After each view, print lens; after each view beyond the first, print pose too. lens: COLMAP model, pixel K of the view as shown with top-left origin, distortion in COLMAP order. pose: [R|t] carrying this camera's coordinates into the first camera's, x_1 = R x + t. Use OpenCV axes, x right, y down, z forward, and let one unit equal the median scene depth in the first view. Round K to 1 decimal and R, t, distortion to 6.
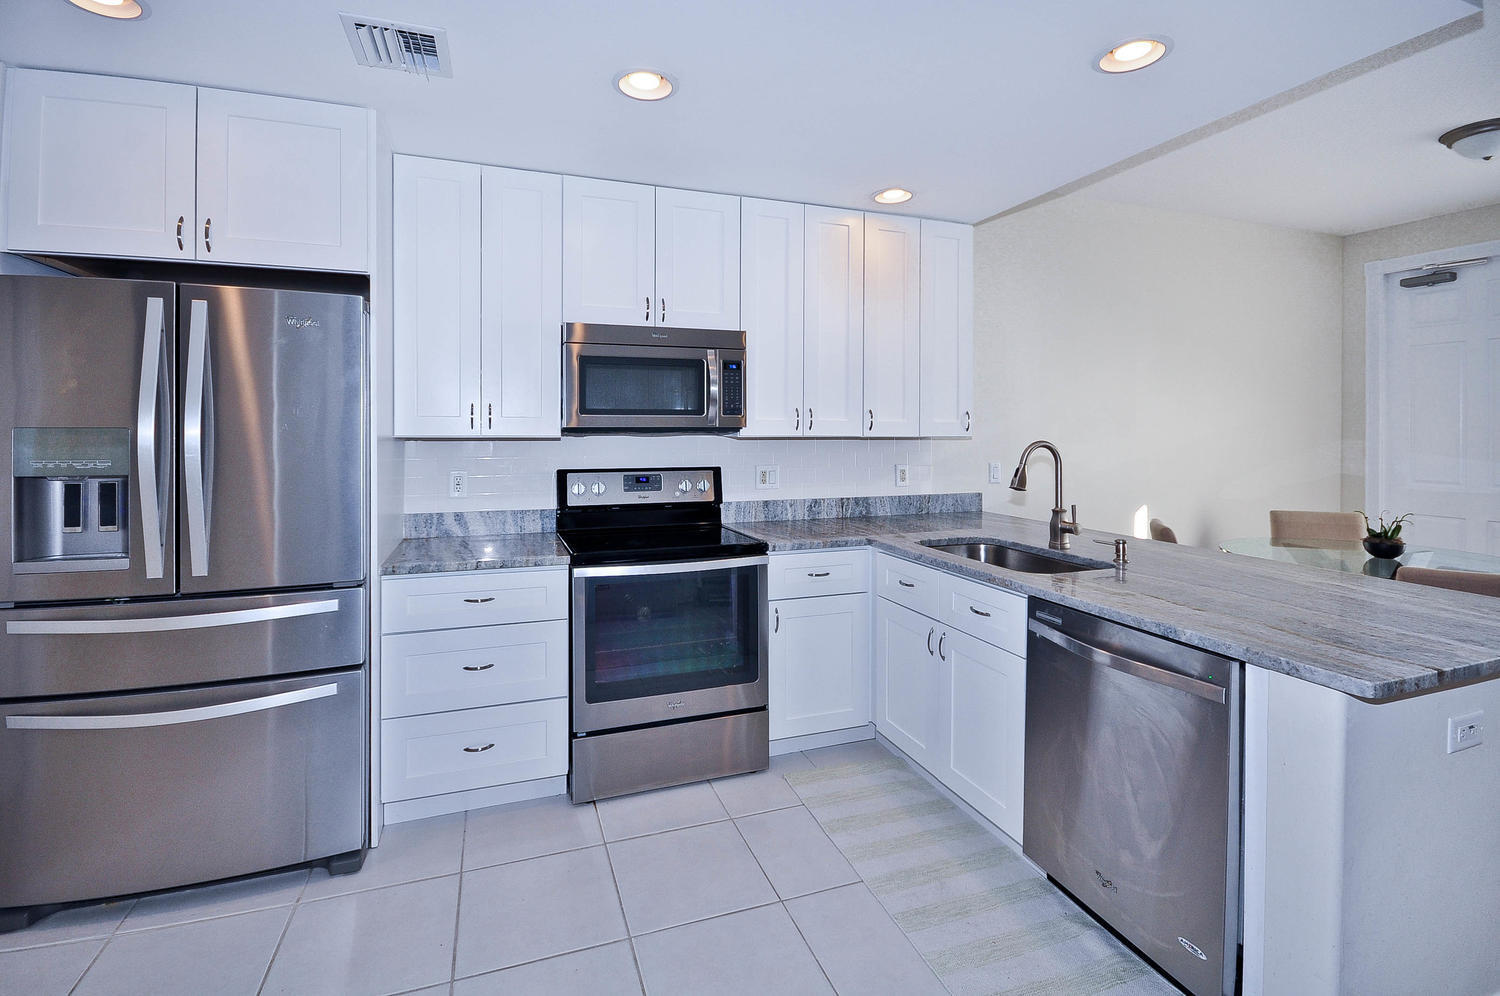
lens RADIAL K [[714.6, 0, 791.1], [0, 714.6, 437.7], [0, 0, 1]] dist [0.013986, -0.000963]
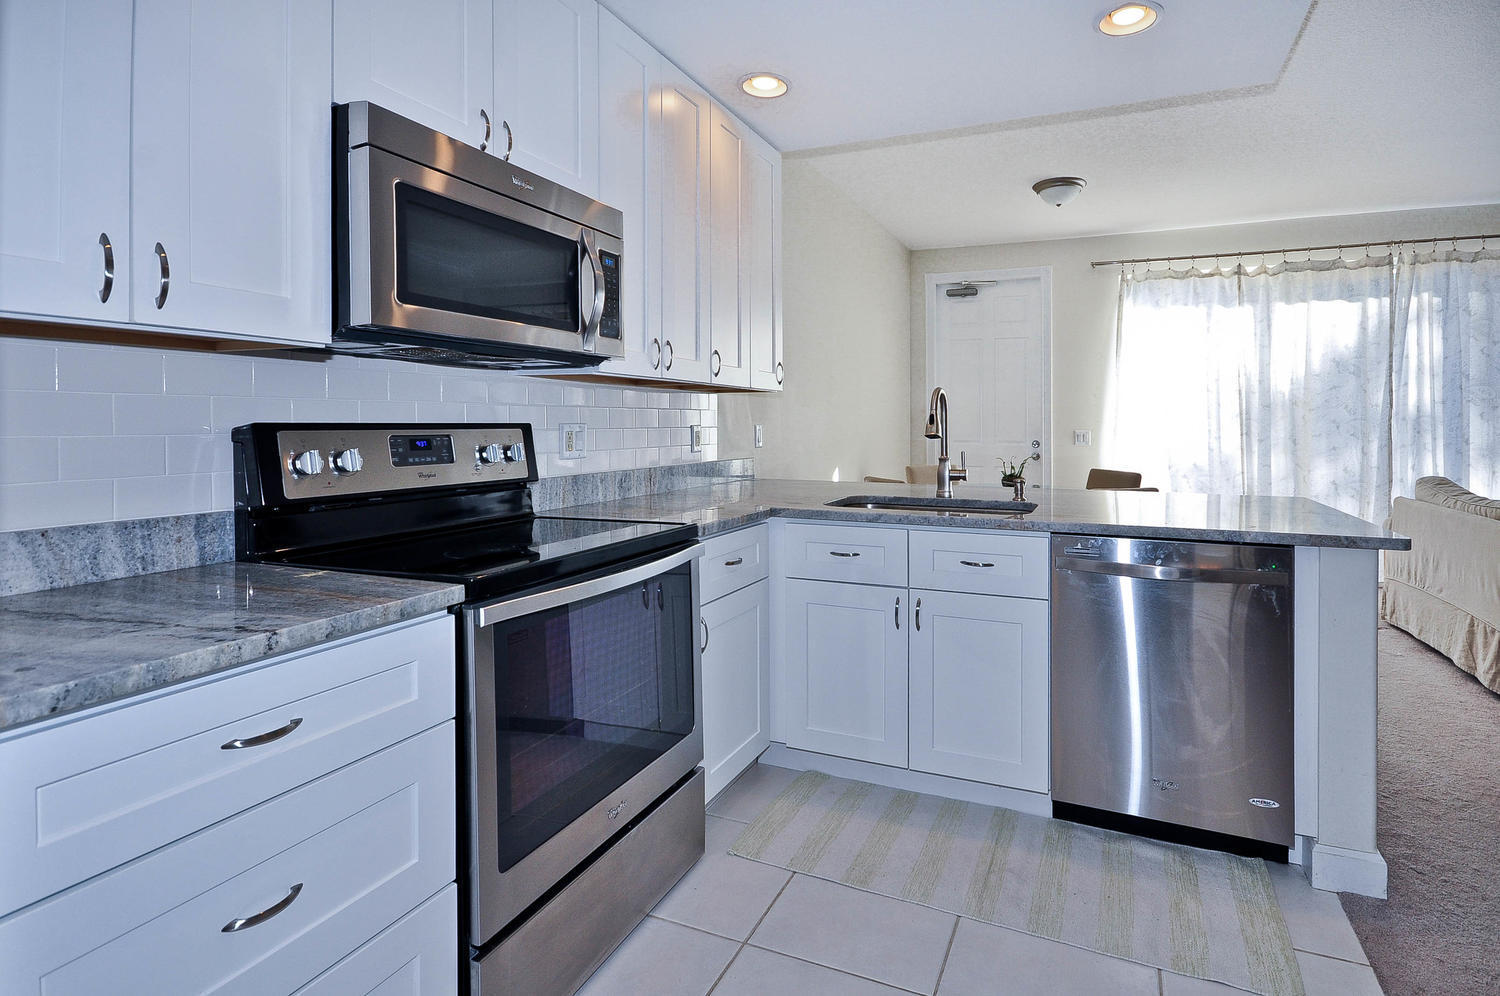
lens RADIAL K [[714.6, 0, 854.3], [0, 714.6, 426.6], [0, 0, 1]] dist [0.013986, -0.000963]
pose [[0.659348, -0.007157, 0.751804, -0.401425], [0.011715, 0.999931, -0.000755, 0.049559], [-0.751747, 0.009305, 0.659386, 0.386961]]
